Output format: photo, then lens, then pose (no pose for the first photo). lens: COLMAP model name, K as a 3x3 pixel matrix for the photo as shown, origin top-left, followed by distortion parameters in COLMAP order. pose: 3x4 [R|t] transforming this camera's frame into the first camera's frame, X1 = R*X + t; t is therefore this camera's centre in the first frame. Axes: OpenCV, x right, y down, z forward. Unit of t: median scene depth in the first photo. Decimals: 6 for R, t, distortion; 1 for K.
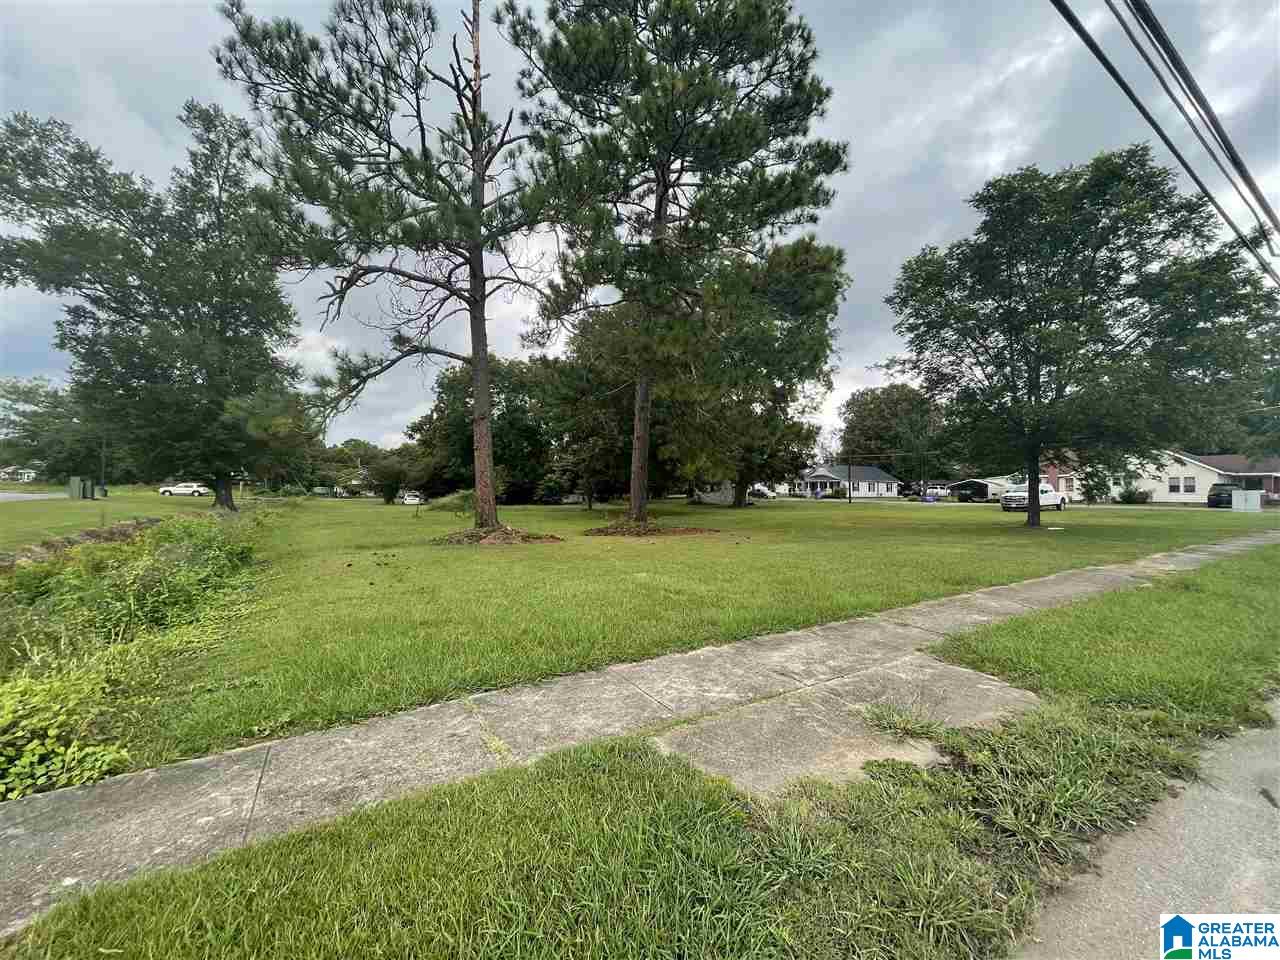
lens RADIAL K [[514.3, 0, 644.7], [0, 514.3, 476.2], [0, 0, 1]] dist [-0.001311, 0.000109]
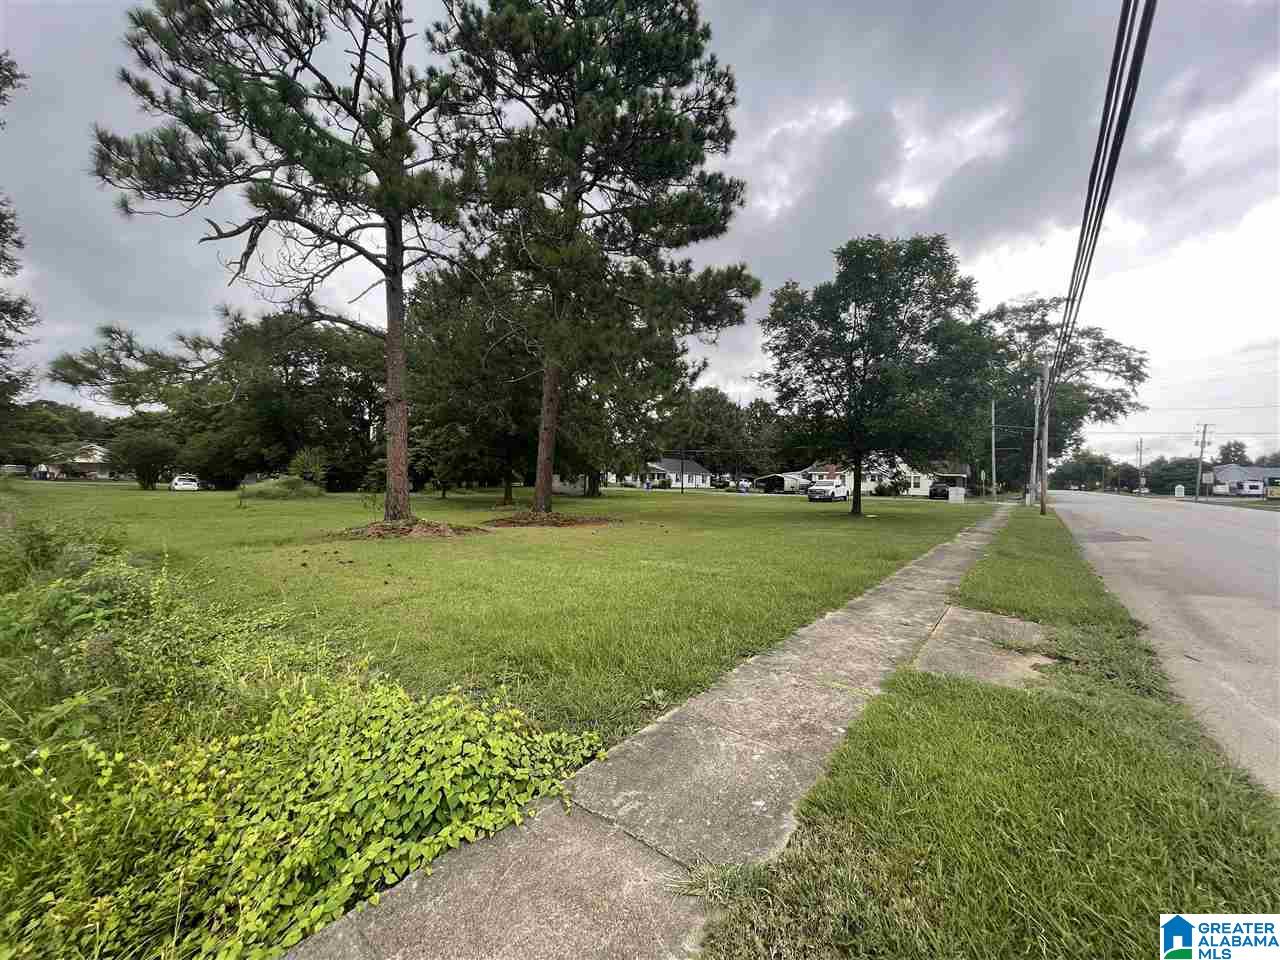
lens RADIAL K [[514.3, 0, 639.6], [0, 514.3, 475.6], [0, 0, 1]] dist [-0.001311, 0.000109]
pose [[0.935714, 0.020057, 0.352189, -0.230713], [-0.027851, 0.999466, 0.017076, -0.006263], [-0.351659, -0.025787, 0.935773, -0.010532]]
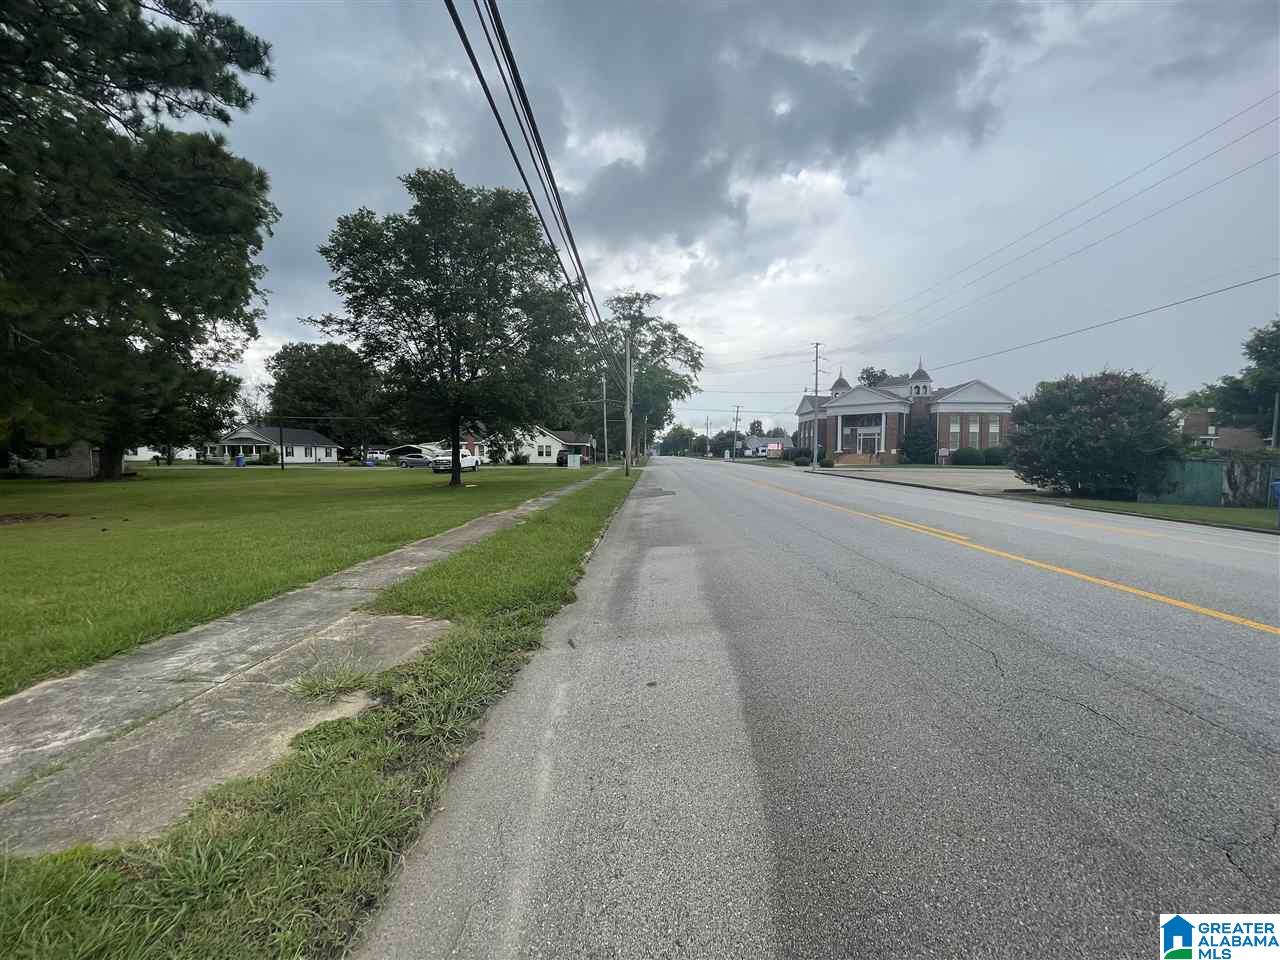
lens RADIAL K [[514.3, 0, 633.6], [0, 514.3, 476.7], [0, 0, 1]] dist [-0.001311, 0.000109]
pose [[0.558840, -0.037444, 0.828430, 0.001771], [-0.019652, 0.998102, 0.058370, 0.000863], [-0.829043, -0.048900, 0.557043, -0.005450]]
